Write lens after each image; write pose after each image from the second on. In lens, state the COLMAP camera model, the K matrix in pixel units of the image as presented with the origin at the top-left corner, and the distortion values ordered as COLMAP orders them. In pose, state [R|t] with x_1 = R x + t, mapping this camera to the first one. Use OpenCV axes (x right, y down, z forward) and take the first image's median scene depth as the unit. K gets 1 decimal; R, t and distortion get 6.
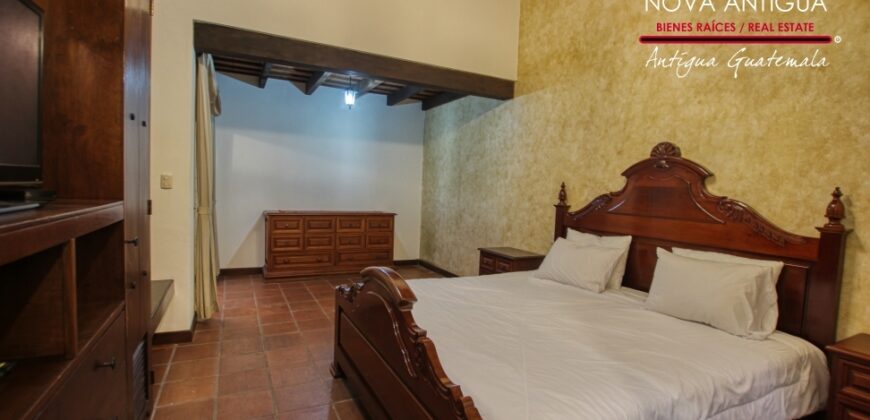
lens RADIAL K [[403.0, 0, 439.3], [0, 403.0, 213.3], [0, 0, 1]] dist [-0.031822, 0.003622]
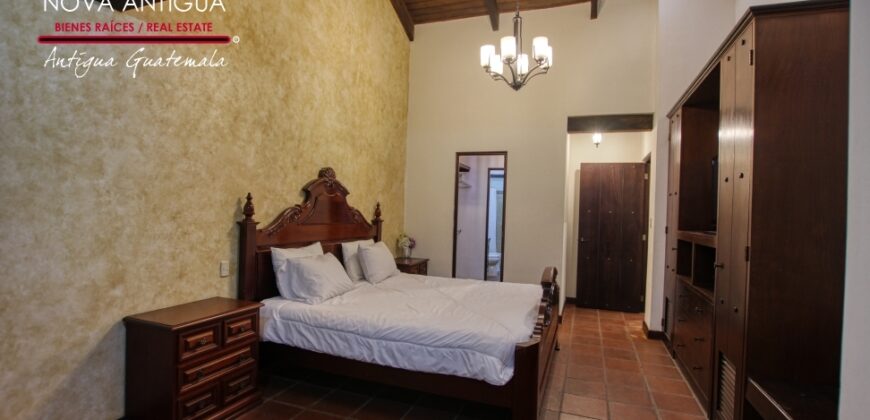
lens RADIAL K [[403.0, 0, 440.0], [0, 403.0, 207.6], [0, 0, 1]] dist [-0.031822, 0.003622]
pose [[-0.667779, -0.056540, 0.742209, -0.548034], [-0.013304, 0.997858, 0.064045, -0.107926], [-0.744241, 0.032893, -0.667101, 1.299001]]
